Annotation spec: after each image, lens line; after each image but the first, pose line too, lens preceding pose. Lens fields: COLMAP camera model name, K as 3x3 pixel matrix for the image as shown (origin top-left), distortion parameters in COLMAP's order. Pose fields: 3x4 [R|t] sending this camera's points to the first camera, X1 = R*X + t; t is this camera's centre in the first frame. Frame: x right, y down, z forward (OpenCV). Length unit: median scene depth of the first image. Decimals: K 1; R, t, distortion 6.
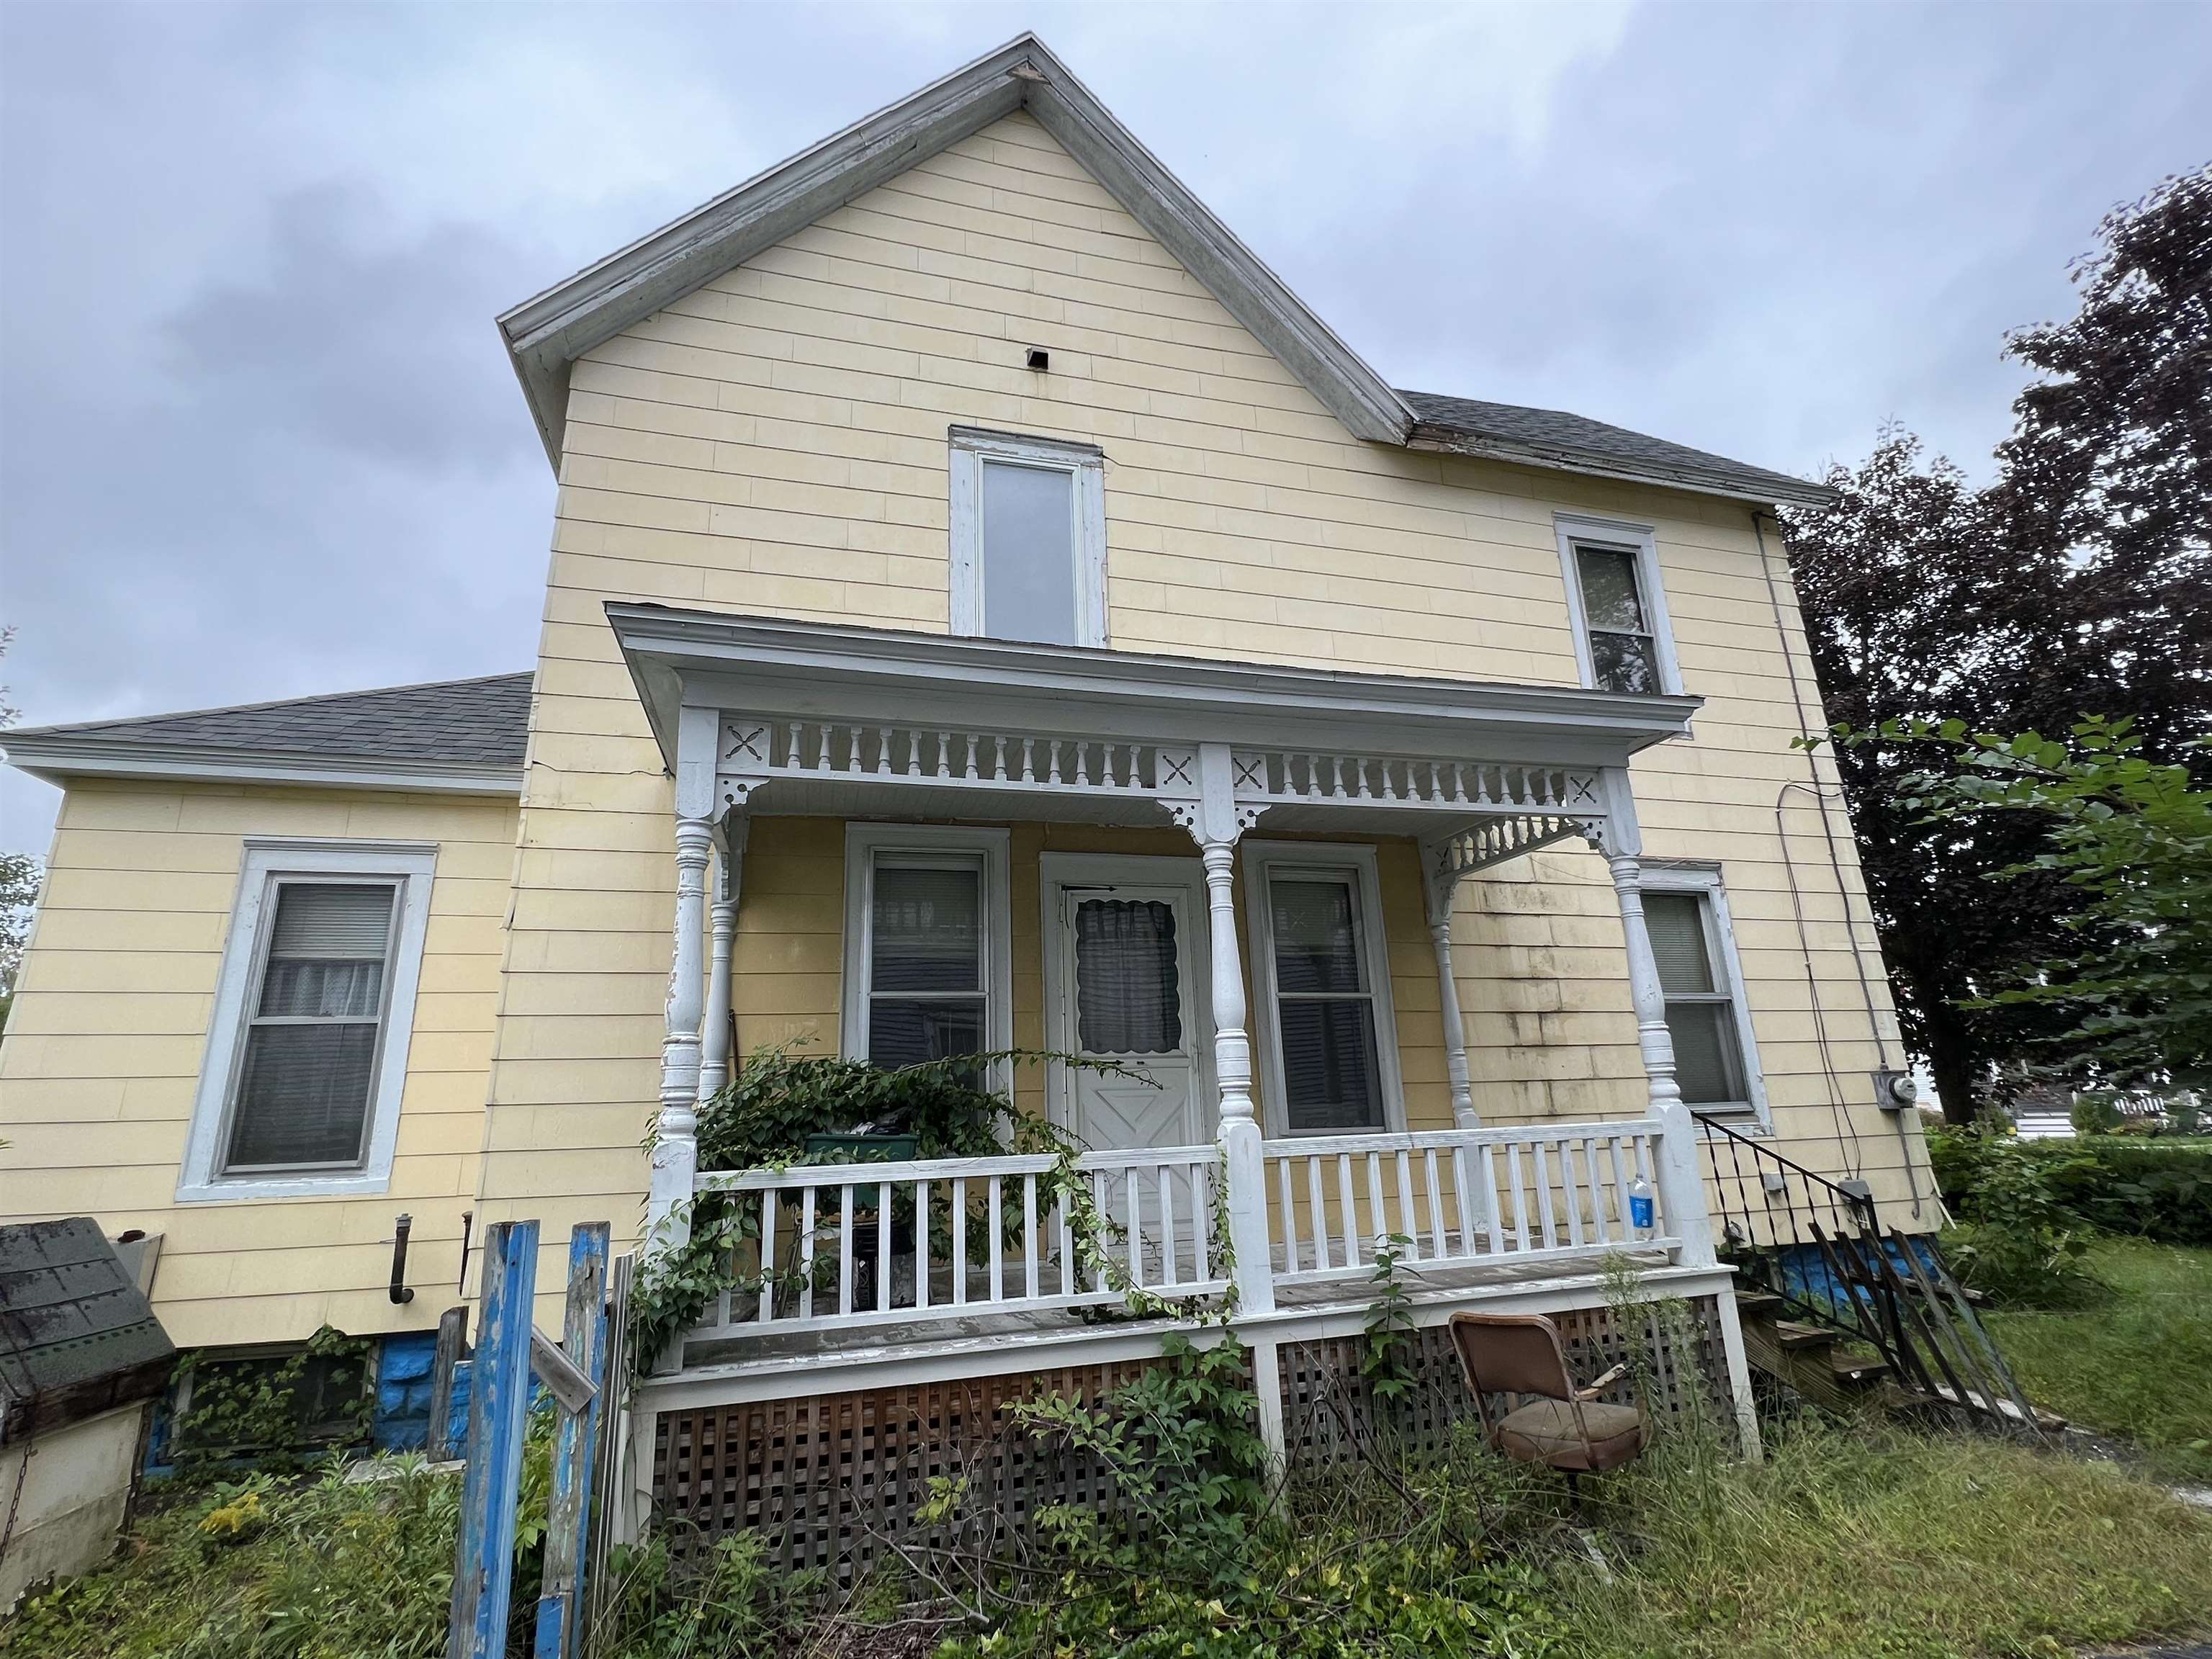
lens RADIAL K [[1005.4, 0, 1101.7], [0, 1005.4, 834.2], [0, 0, 1]] dist [-0.002470, 0.000112]
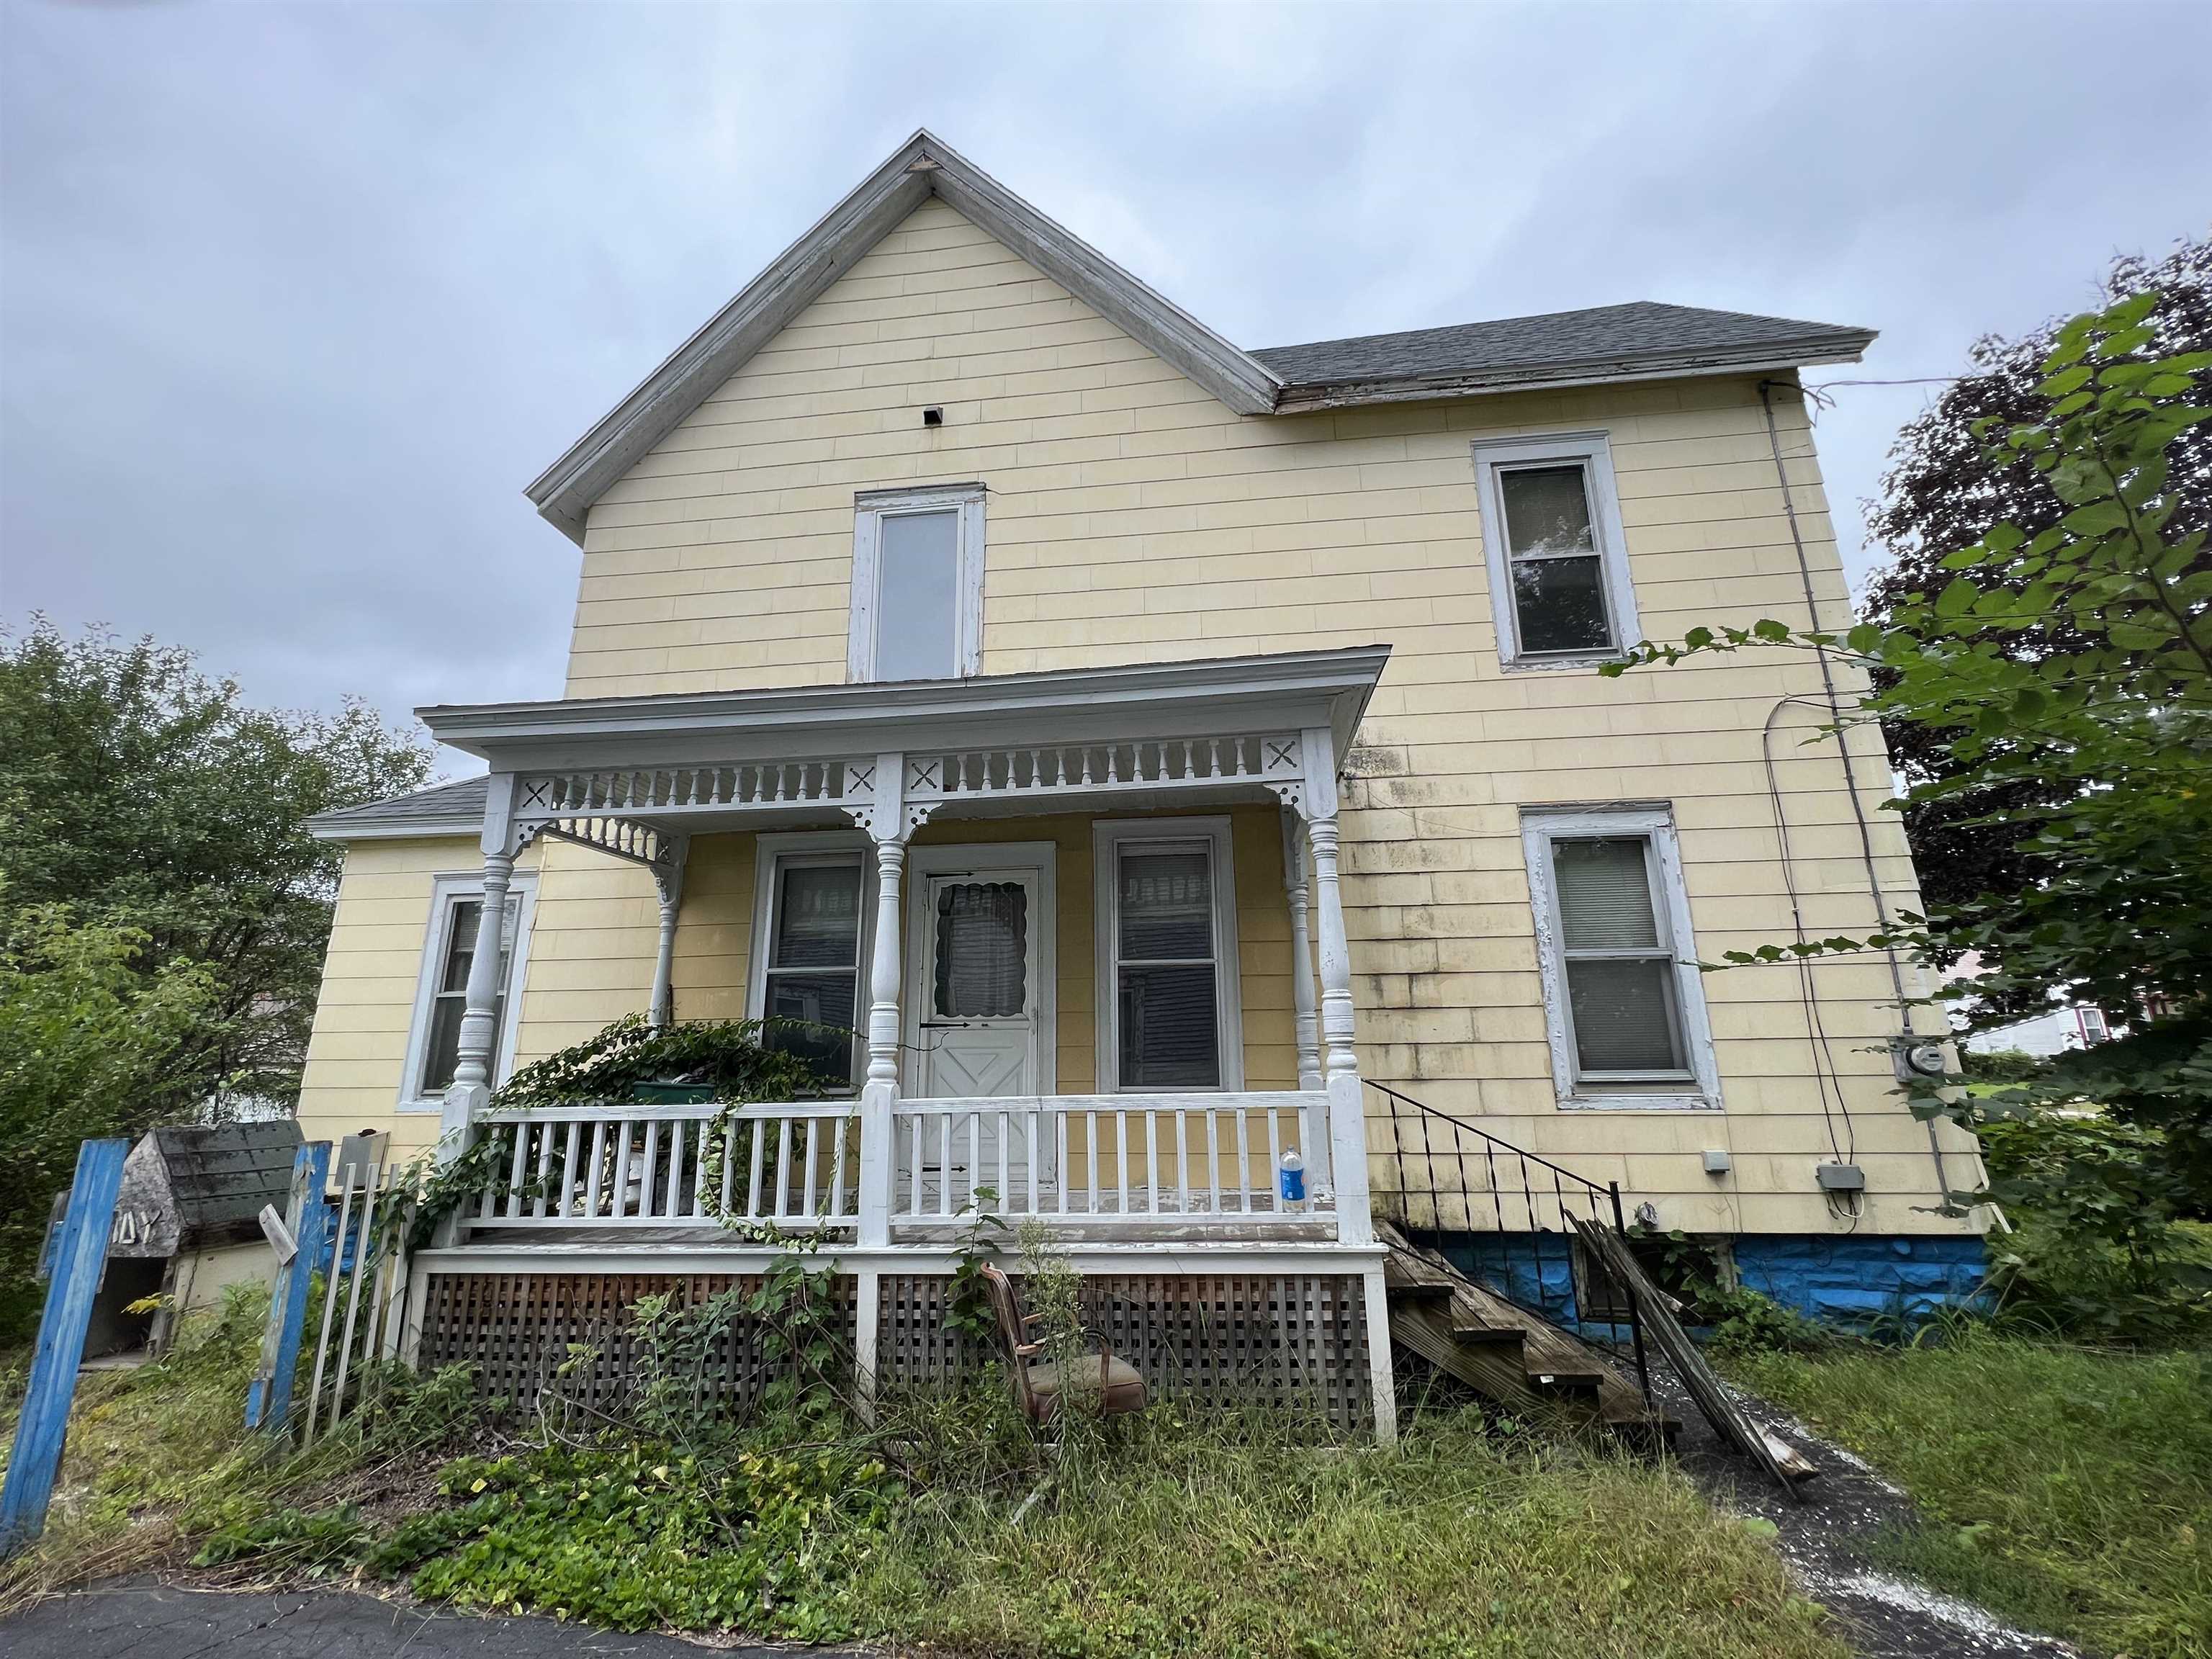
lens RADIAL K [[907.5, 0, 1105.1], [0, 907.5, 830.7], [0, 0, 1]] dist [-0.002184, 0.000178]
pose [[0.929559, -0.071011, -0.361770, 0.524392], [0.082461, 0.996461, 0.016288, 0.000744], [0.359333, -0.044973, 0.932125, 0.088381]]
